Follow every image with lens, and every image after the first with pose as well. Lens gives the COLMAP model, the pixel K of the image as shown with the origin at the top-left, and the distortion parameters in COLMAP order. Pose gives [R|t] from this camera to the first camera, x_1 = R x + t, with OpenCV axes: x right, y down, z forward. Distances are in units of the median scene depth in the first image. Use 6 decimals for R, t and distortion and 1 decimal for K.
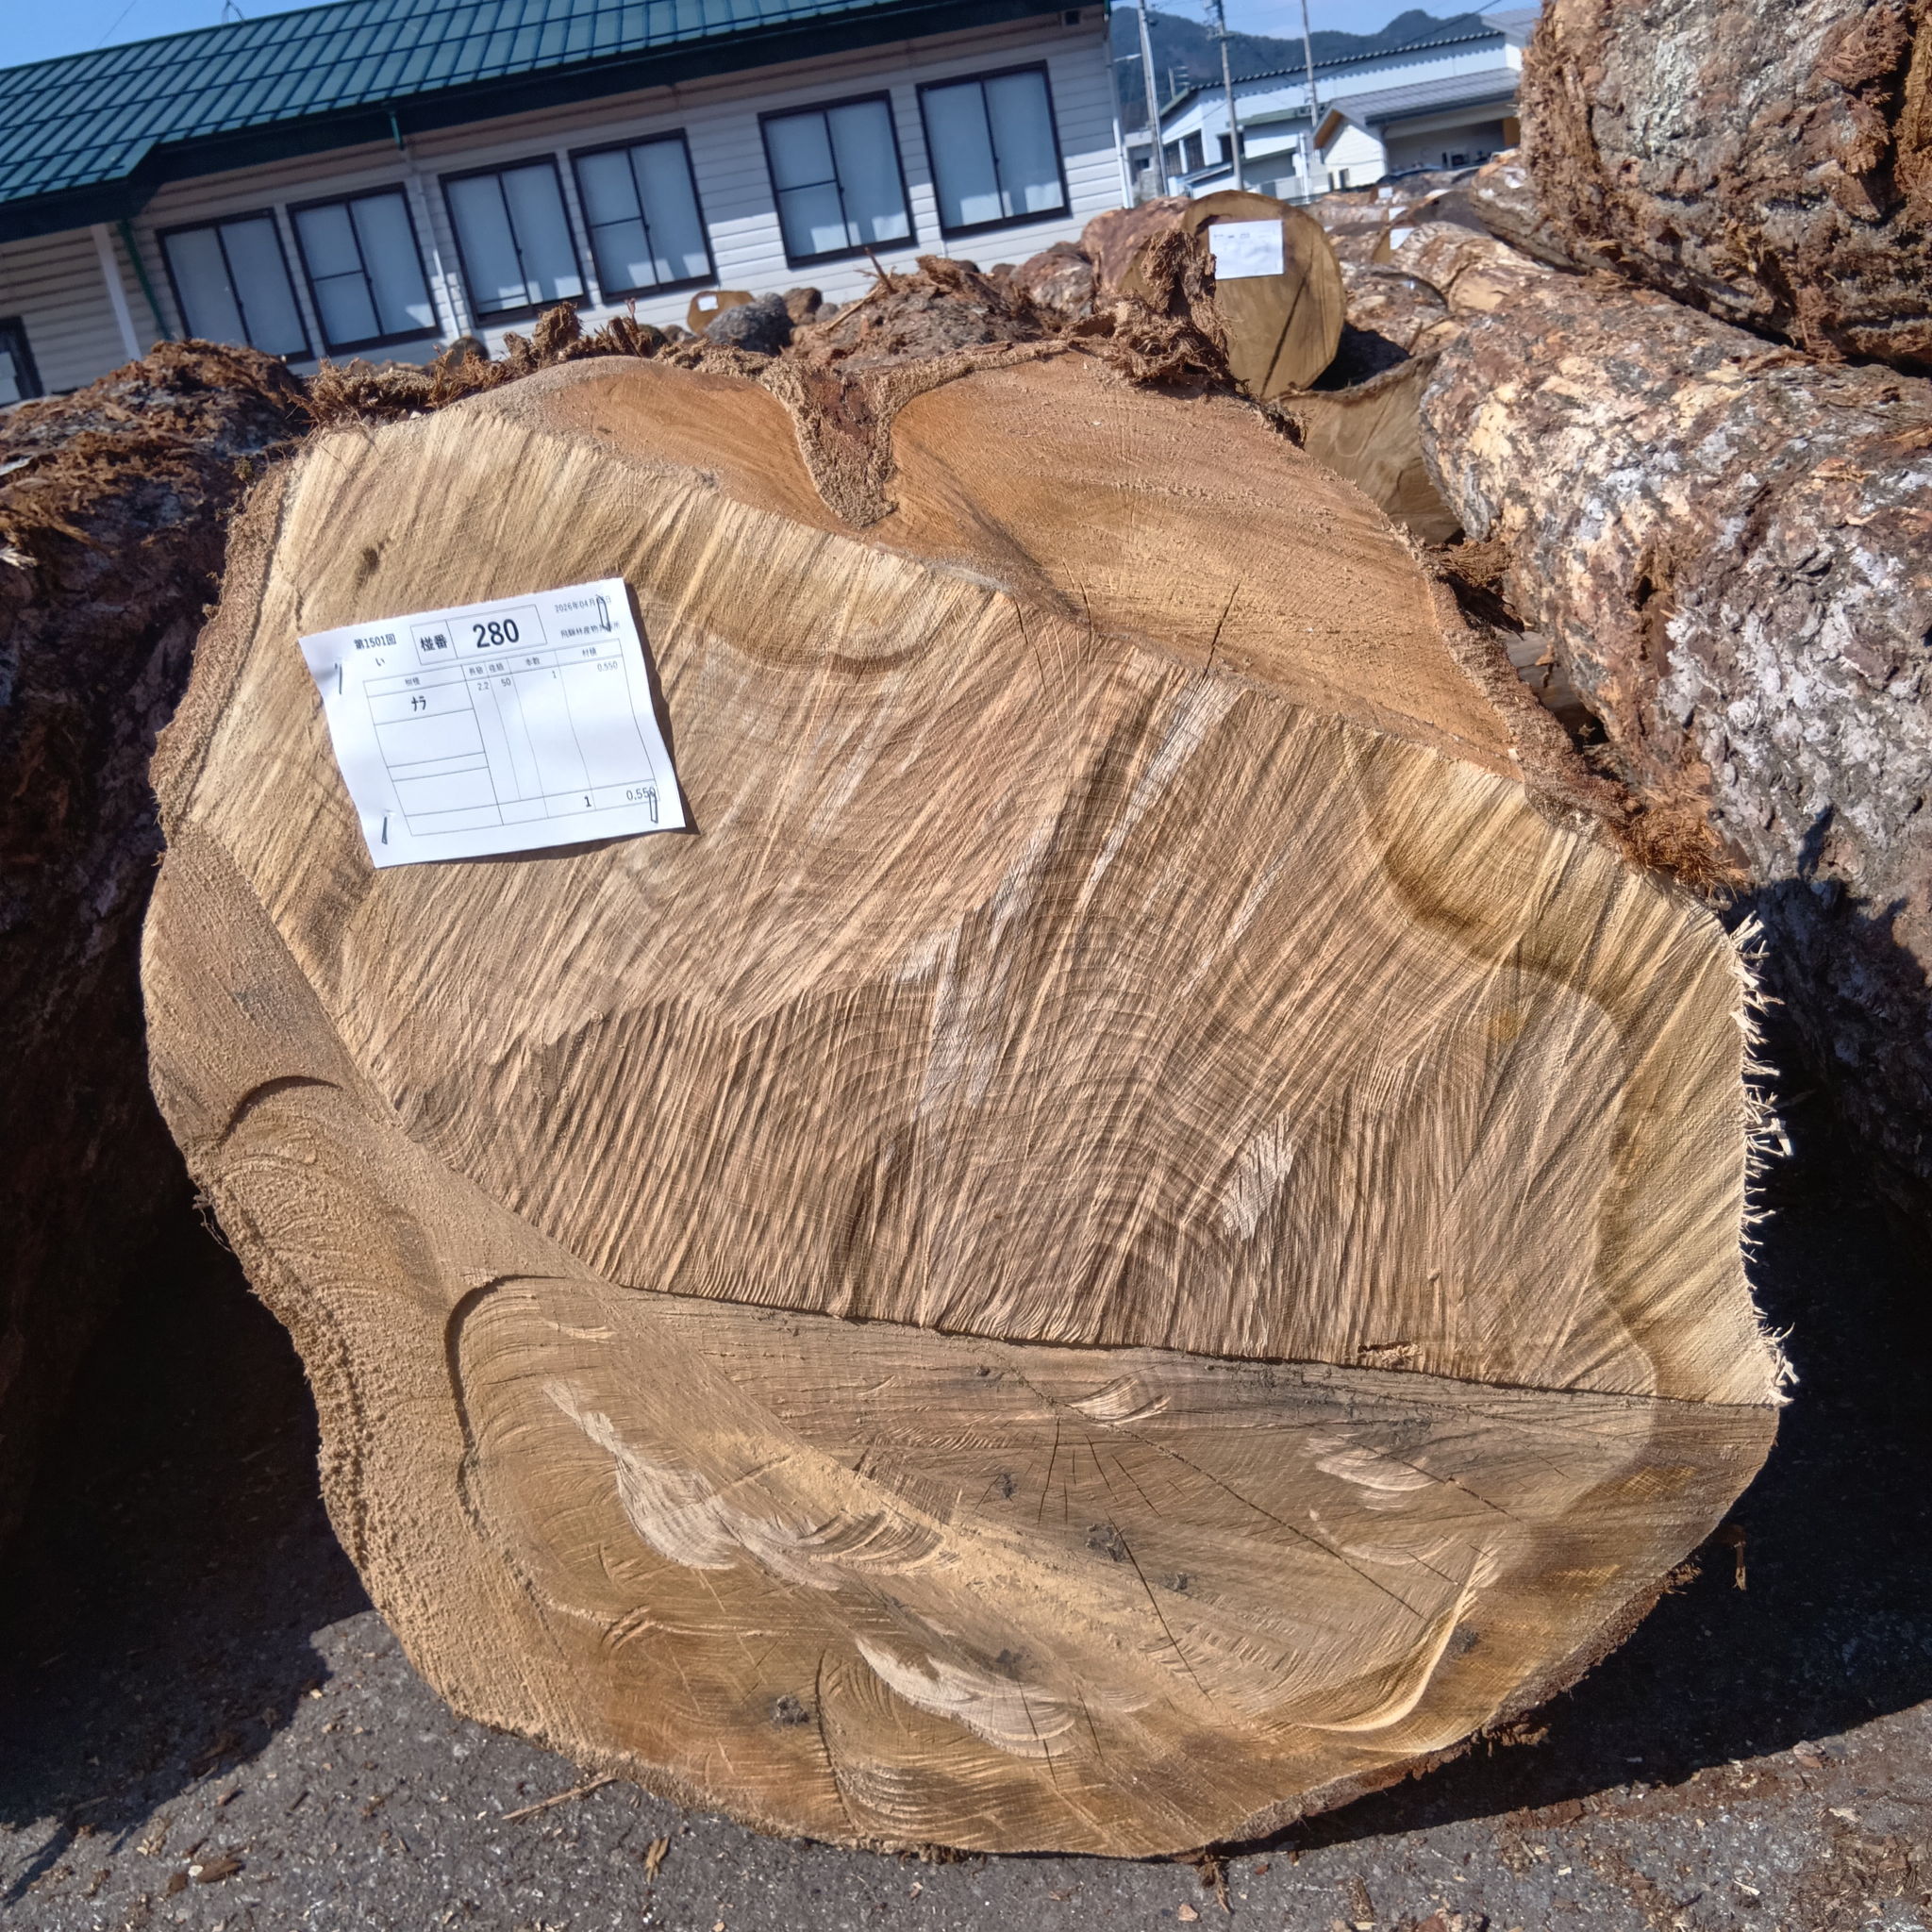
lens RADIAL K [[1930.8, 0, 970.9], [0, 1930.8, 975.4], [0, 0, 1]] dist [0.065109, -0.142022]
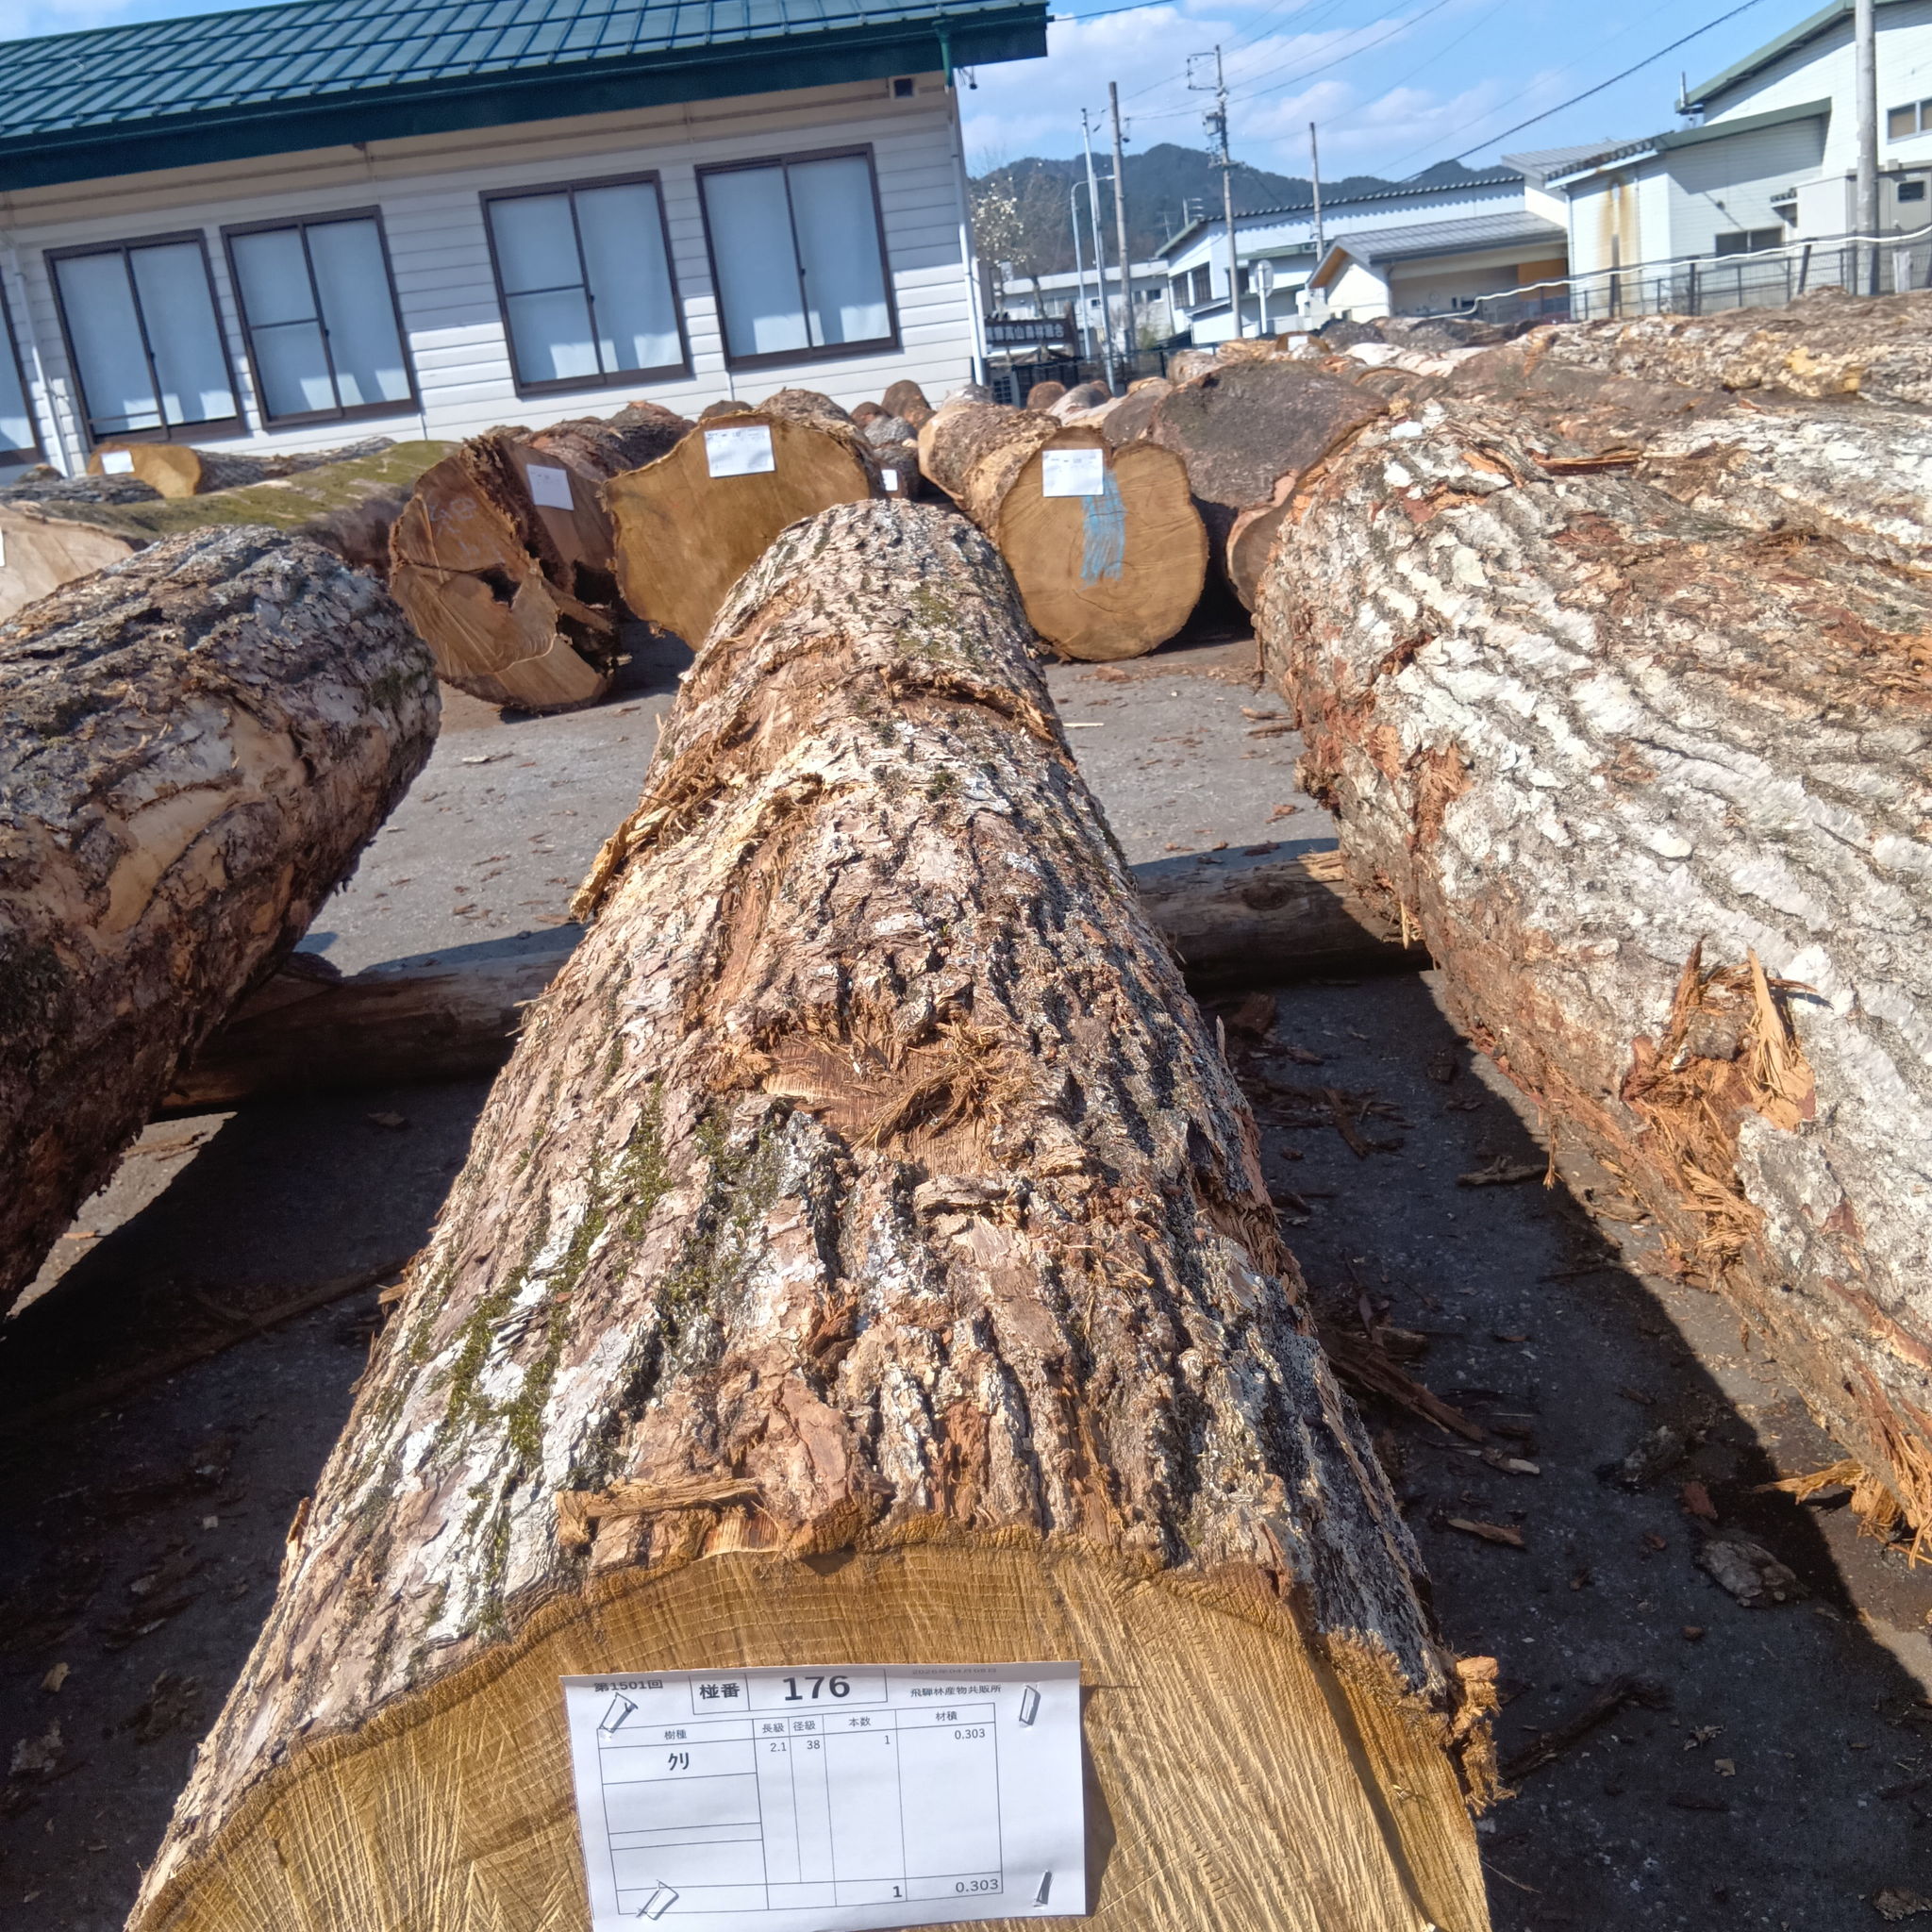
lens RADIAL K [[1932.5, 0, 966.0], [0, 1932.5, 966.0], [0, 0, 1]] dist [0.086511, -0.187870]
pose [[0.998517, 0.054378, -0.002628, 0.093857], [-0.054438, 0.996765, -0.059128, -0.112718], [-0.000596, 0.059183, 0.998247, 0.269615]]
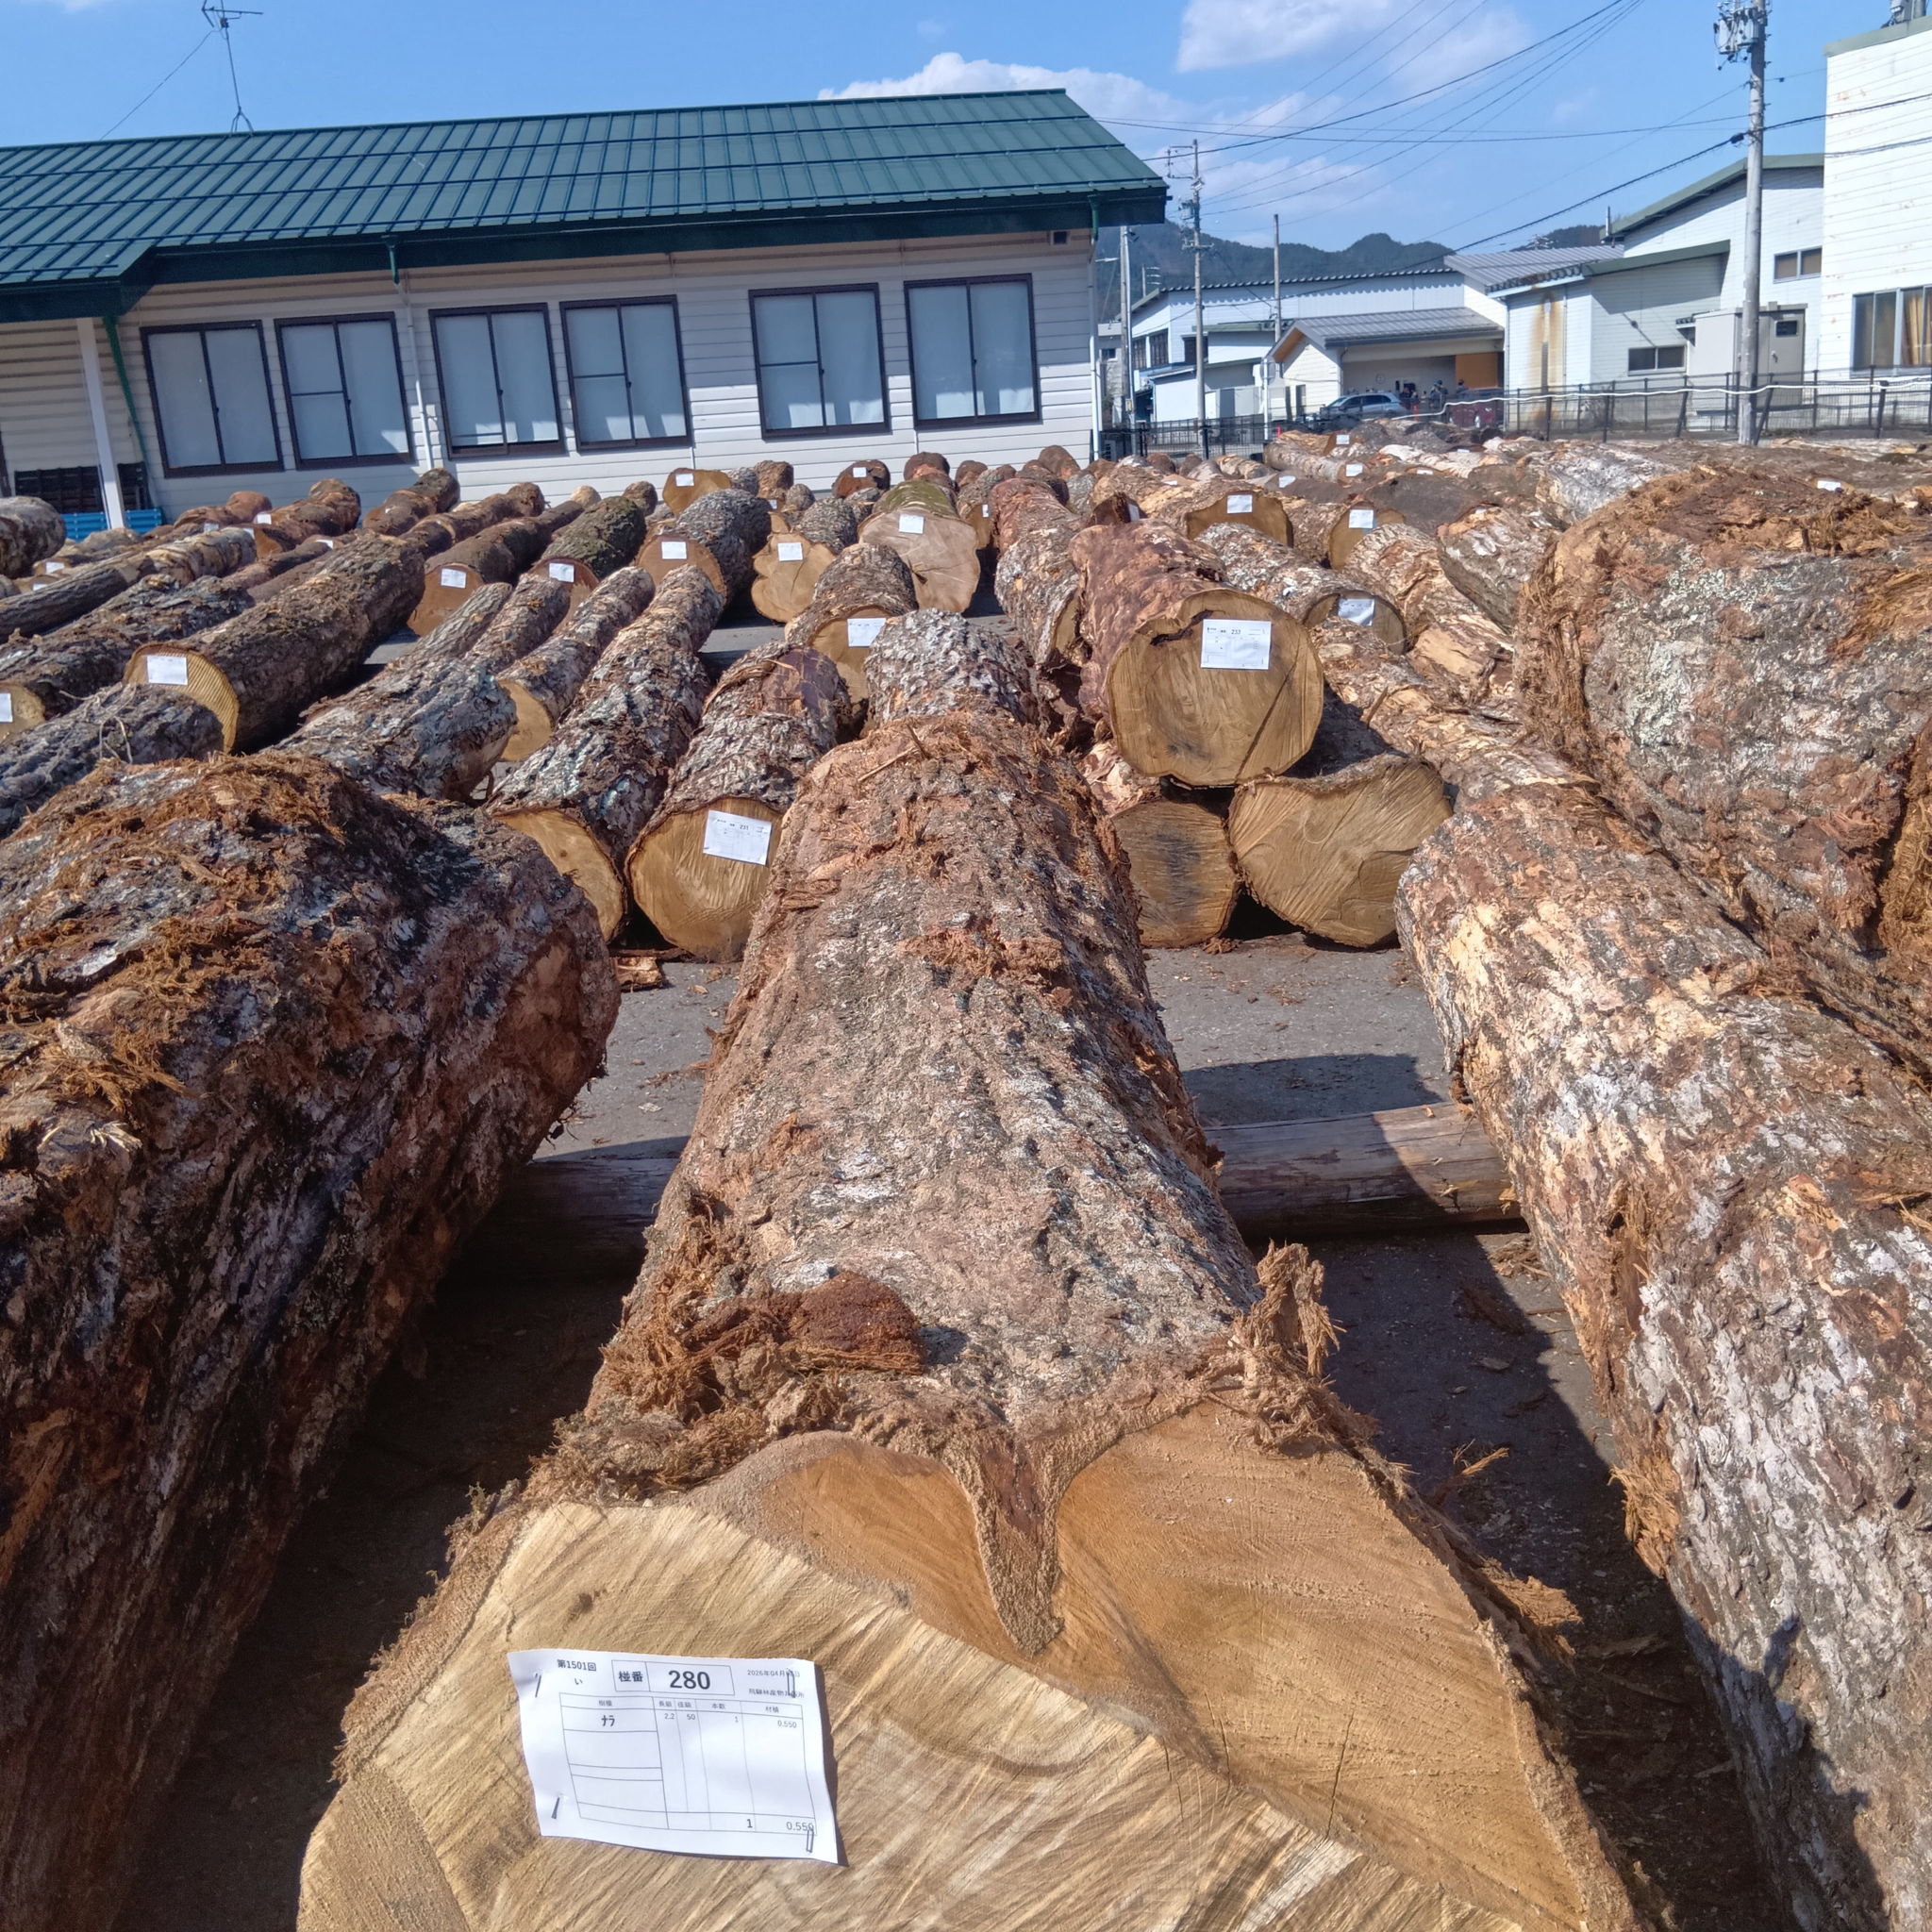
lens RADIAL K [[1925.1, 0, 966.0], [0, 1925.1, 966.0], [0, 0, 1]] dist [0.099499, -0.216311]
pose [[0.993728, 0.102146, 0.045509, -0.005542], [-0.098266, 0.991889, -0.080618, -0.015716], [-0.053374, 0.075640, 0.995706, -0.004764]]
